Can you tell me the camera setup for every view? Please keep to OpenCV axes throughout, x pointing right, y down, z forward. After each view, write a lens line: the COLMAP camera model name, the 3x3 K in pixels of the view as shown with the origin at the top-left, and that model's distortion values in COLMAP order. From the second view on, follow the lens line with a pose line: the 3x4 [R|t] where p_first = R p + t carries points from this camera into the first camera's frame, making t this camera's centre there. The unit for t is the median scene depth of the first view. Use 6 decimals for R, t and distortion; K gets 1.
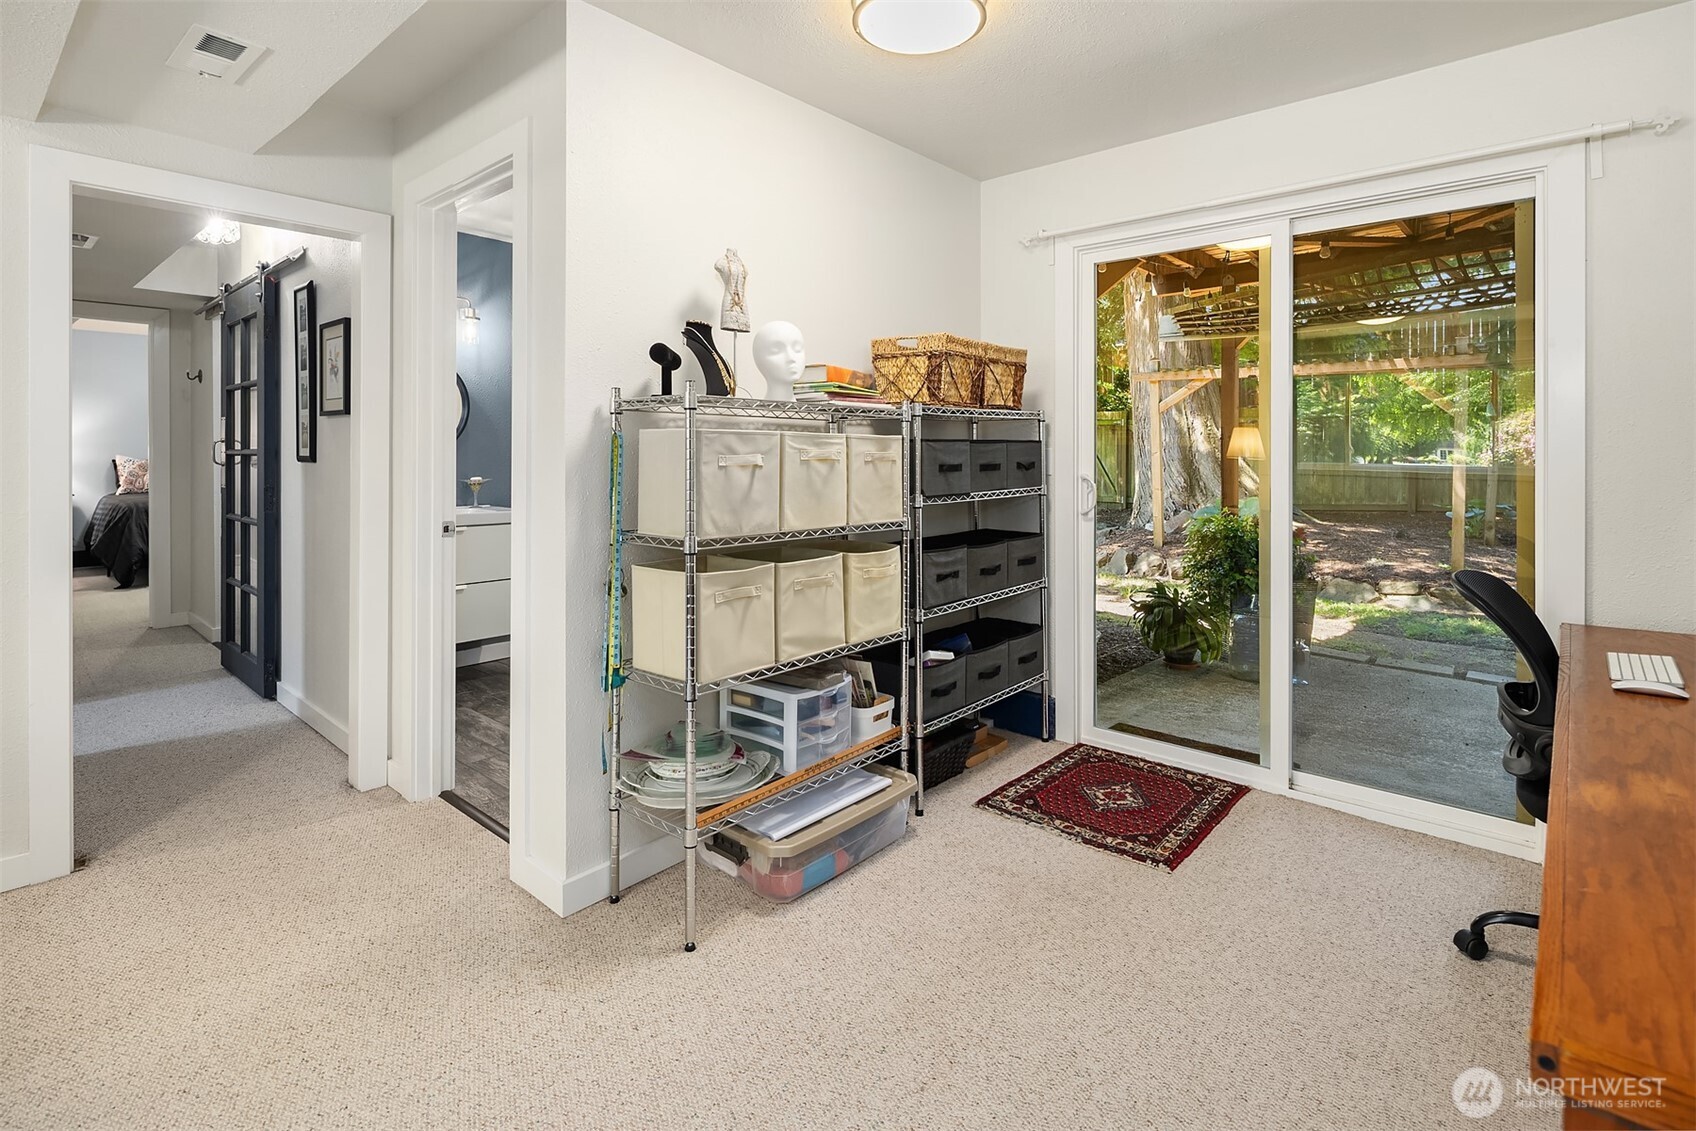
lens RADIAL K [[817.9, 0, 840.9], [0, 817.9, 447.1], [0, 0, 1]] dist [-0.014599, -0.000145]
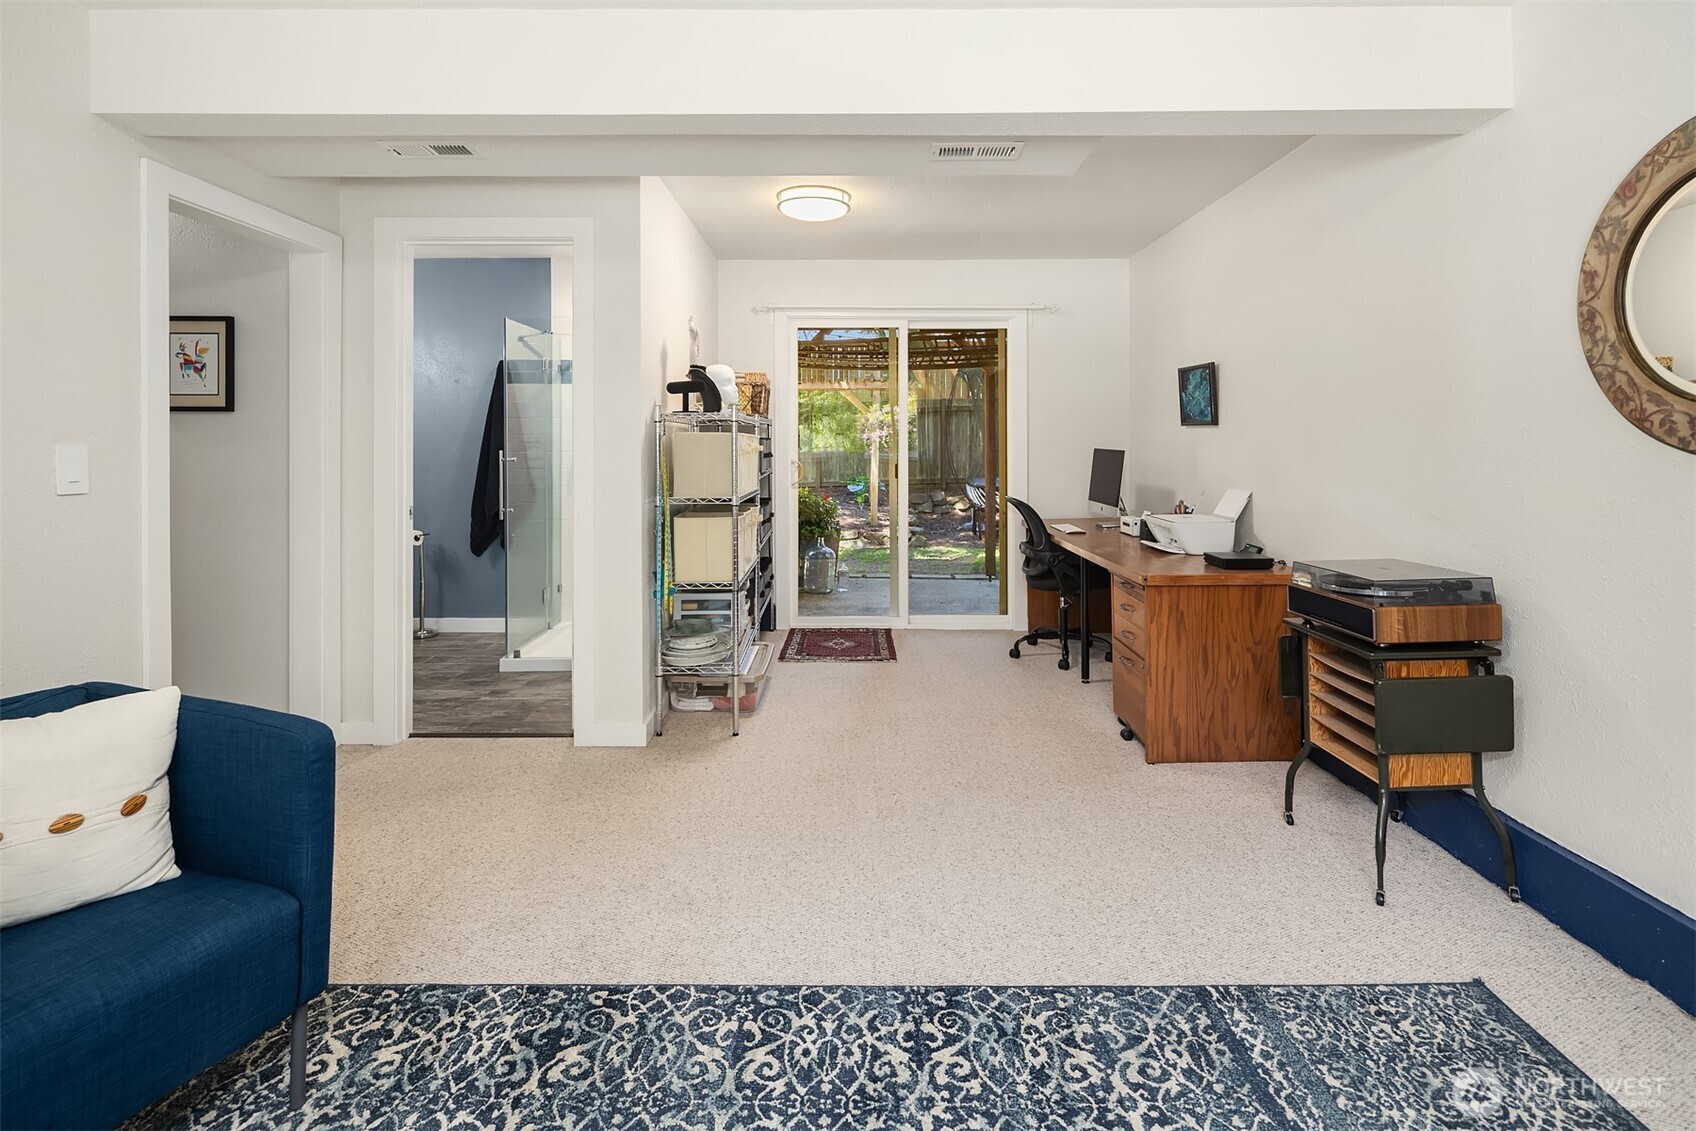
lens RADIAL K [[824.4, 0, 847.8], [0, 824.4, 423.1], [0, 0, 1]] dist [-0.000226, -0.001596]
pose [[0.743669, 0.014205, 0.668397, -1.038456], [-0.003033, 0.999836, -0.017874, -0.012801], [-0.668541, 0.011265, 0.743590, -0.410569]]
